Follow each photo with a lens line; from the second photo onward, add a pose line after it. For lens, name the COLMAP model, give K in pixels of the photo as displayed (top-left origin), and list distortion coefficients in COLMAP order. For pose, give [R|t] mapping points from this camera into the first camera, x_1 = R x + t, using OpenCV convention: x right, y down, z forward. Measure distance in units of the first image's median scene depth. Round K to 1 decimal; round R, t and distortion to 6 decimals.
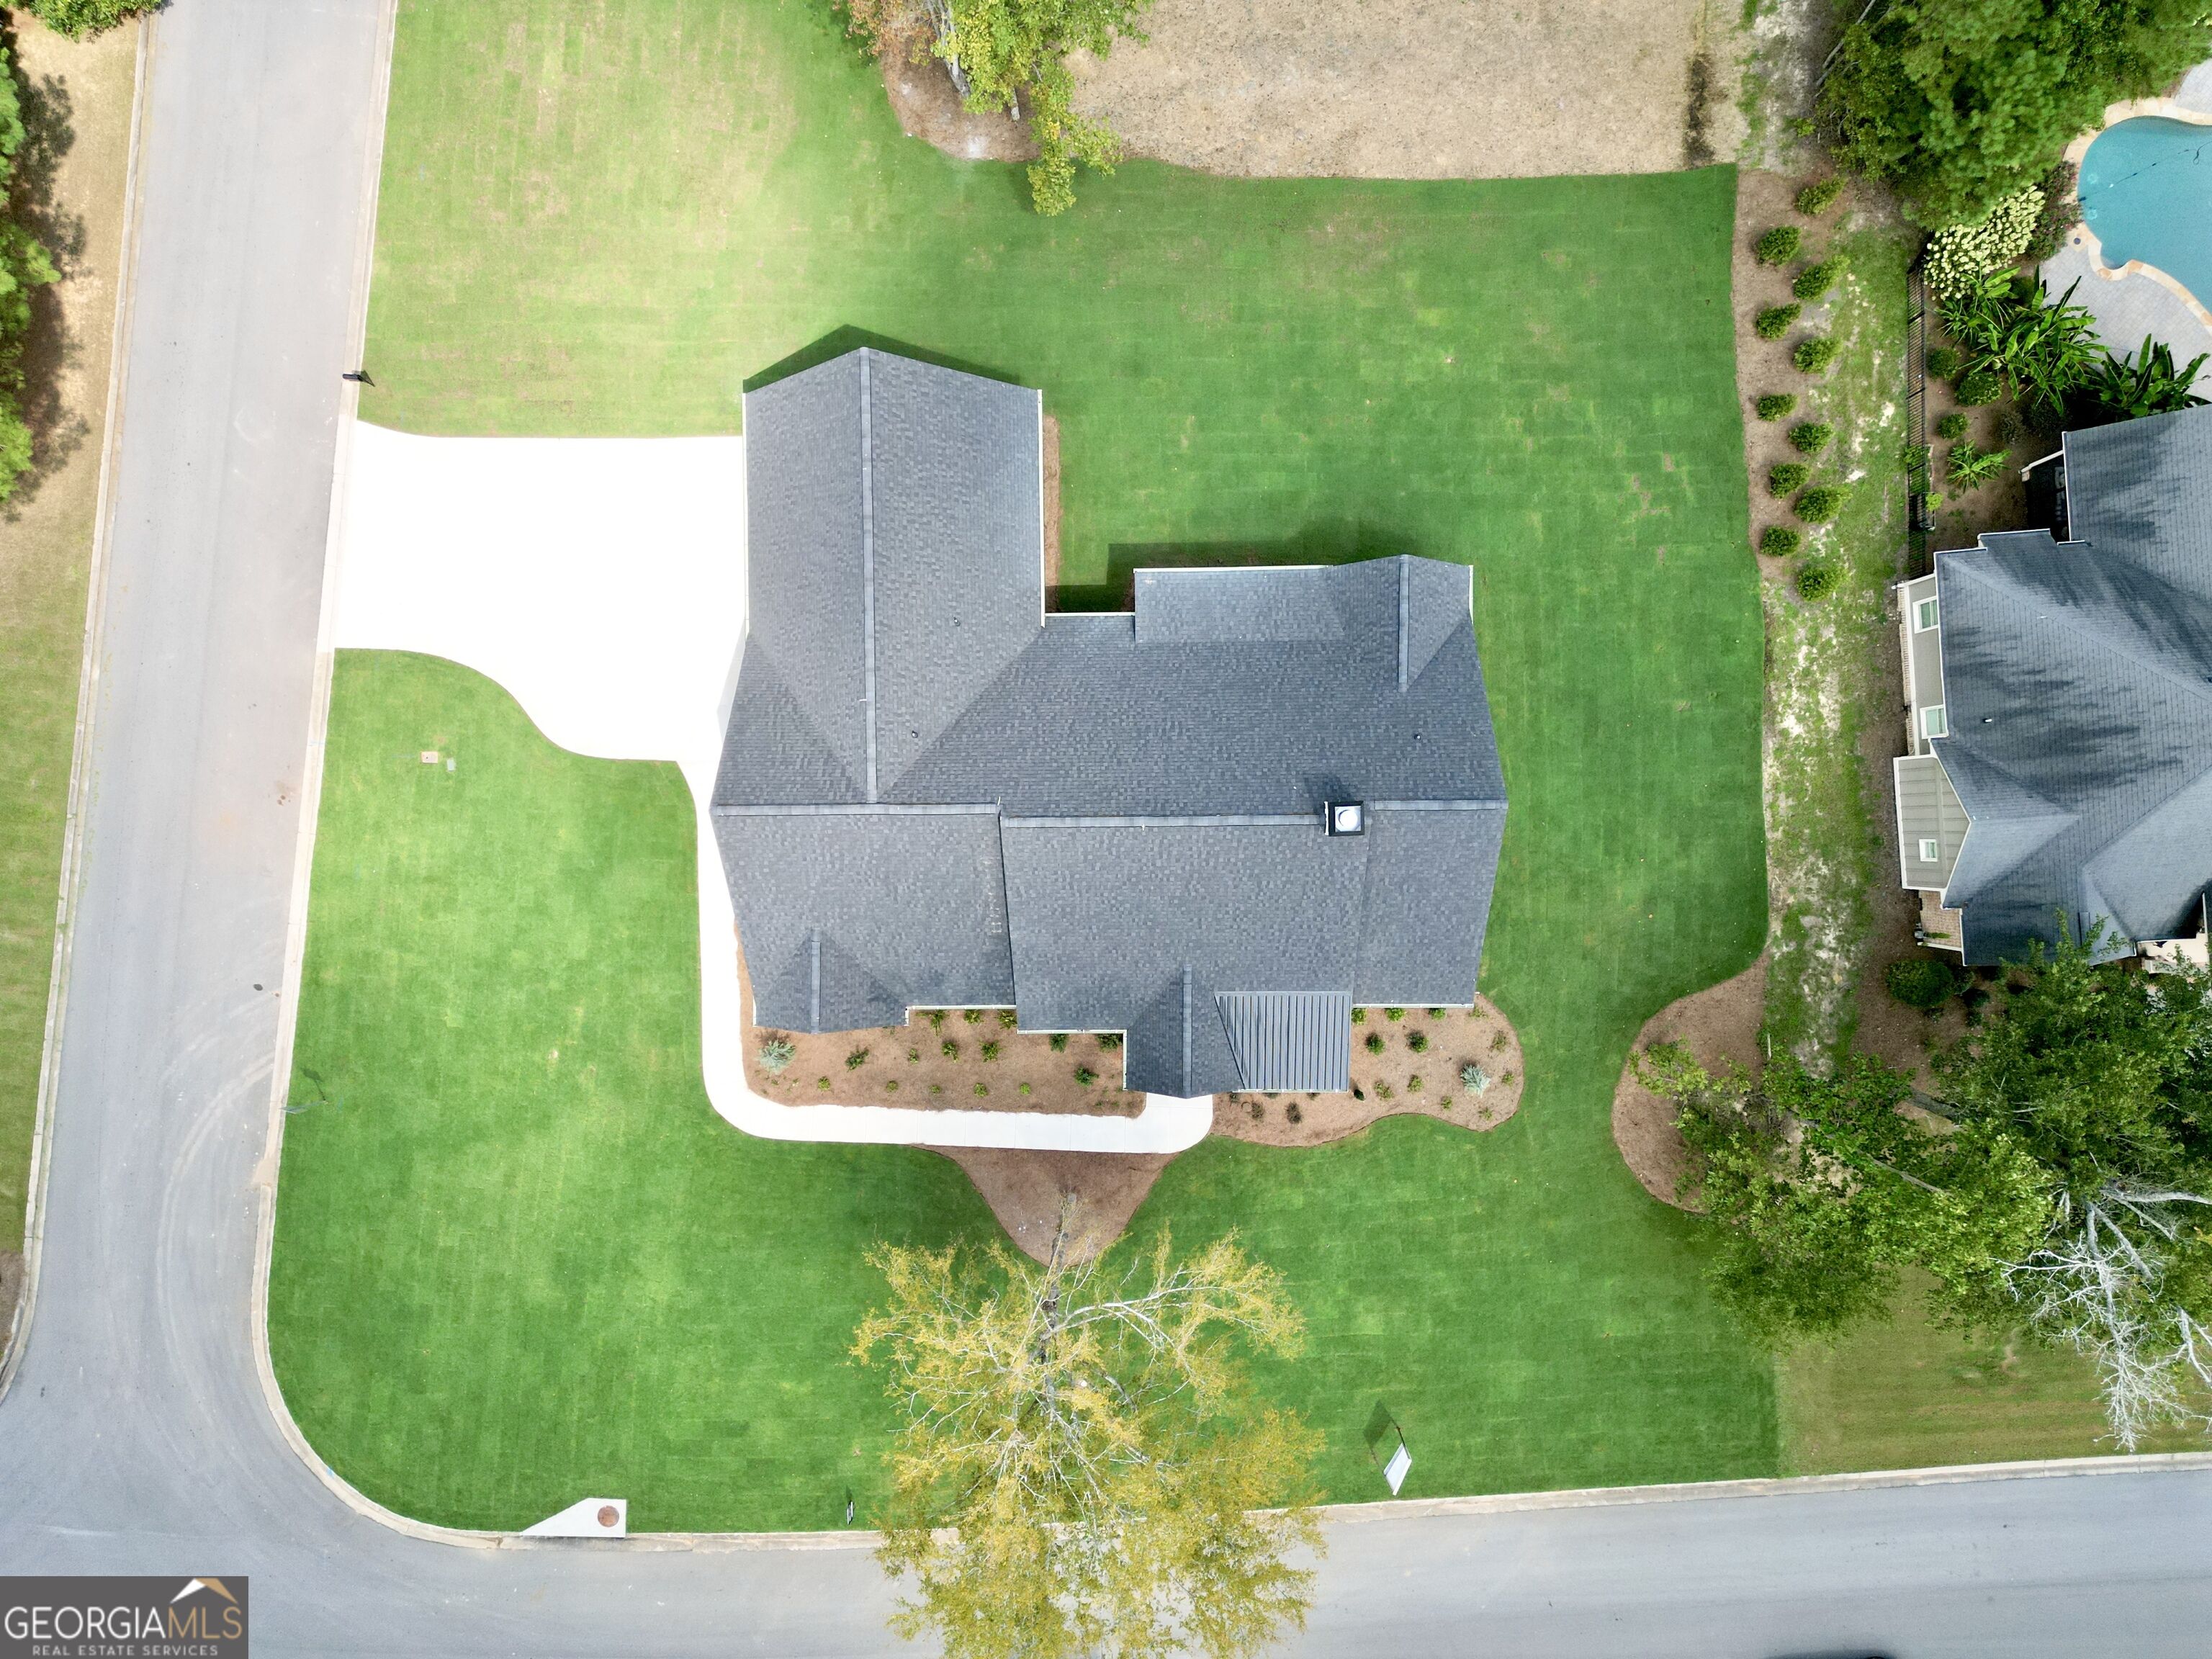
lens RADIAL K [[1629.4, 0, 1106.0], [0, 1629.4, 829.5], [0, 0, 1]] dist [0.031038, 0.000926]
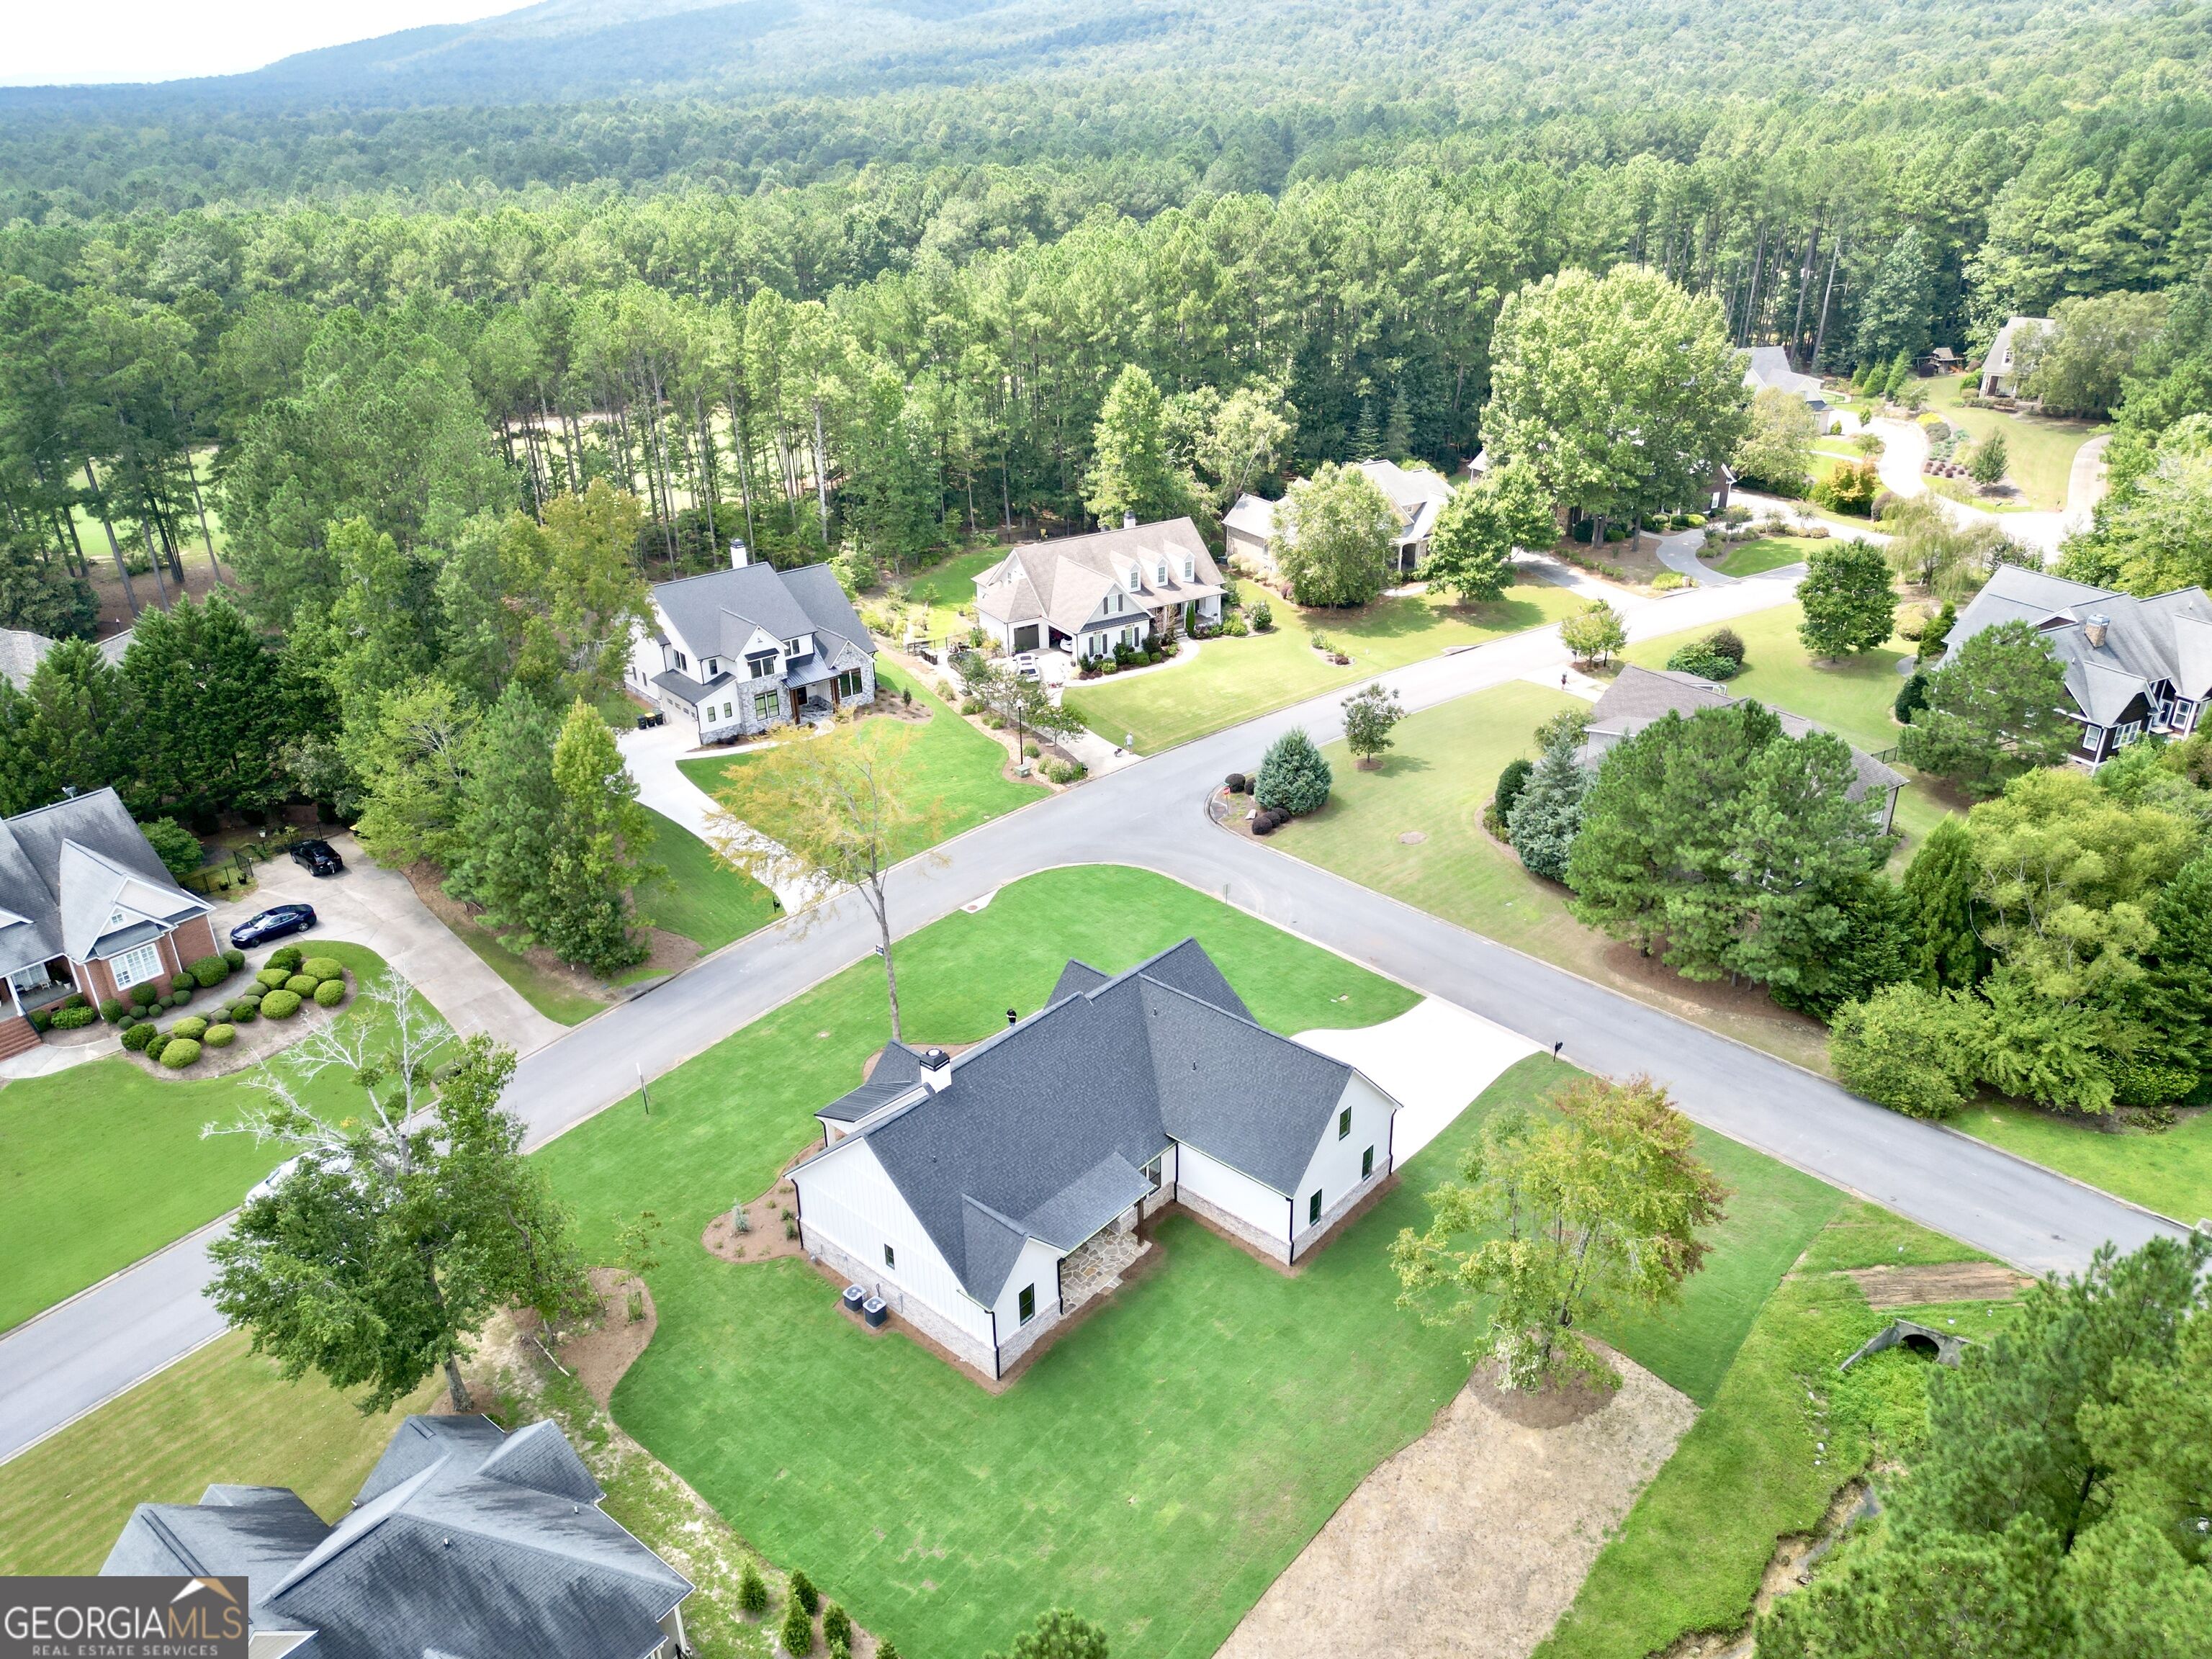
lens RADIAL K [[1629.4, 0, 1106.0], [0, 1629.4, 829.5], [0, 0, 1]] dist [0.031038, 0.000926]
pose [[-0.669989, 0.342778, -0.658497, 0.809406], [-0.741505, -0.266176, 0.615890, -0.847784], [0.035838, 0.900918, 0.432506, 0.078043]]
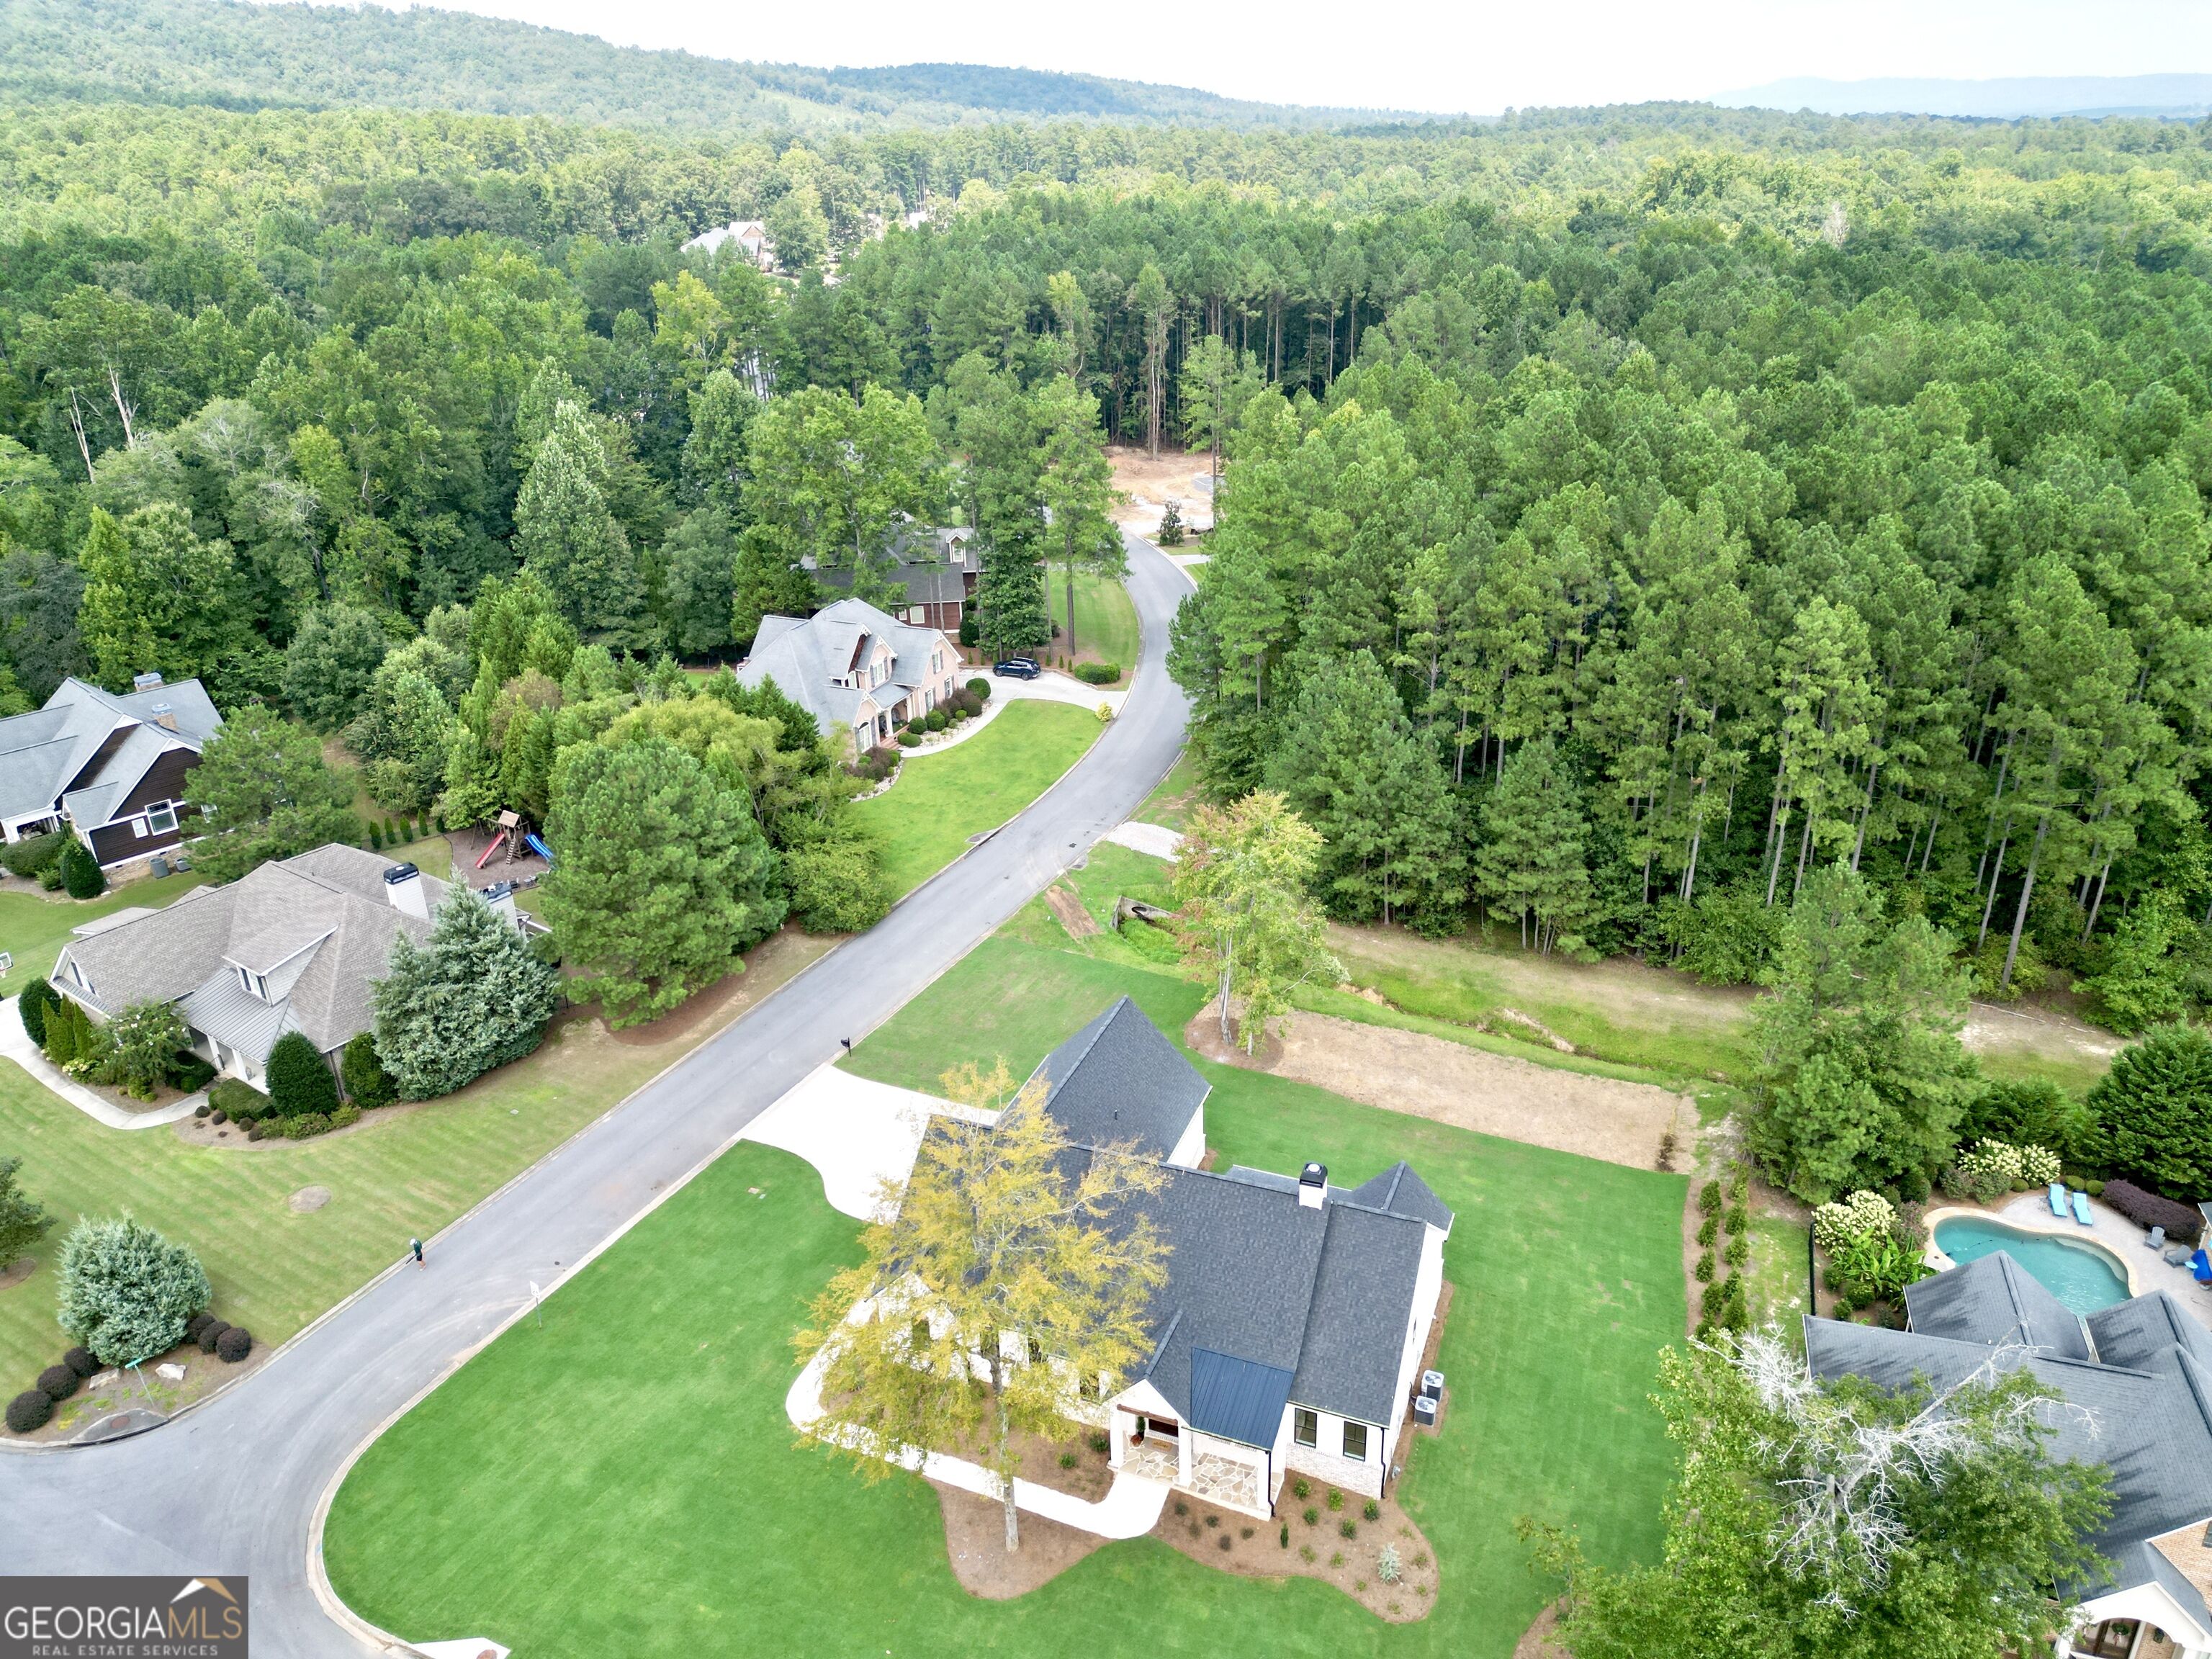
lens RADIAL K [[1629.4, 0, 1106.0], [0, 1629.4, 829.5], [0, 0, 1]] dist [0.031038, 0.000926]
pose [[0.927082, 0.150483, -0.343328, 0.354464], [-0.374838, 0.362442, -0.853307, 0.996019], [-0.003971, 0.919778, 0.392420, 0.099484]]
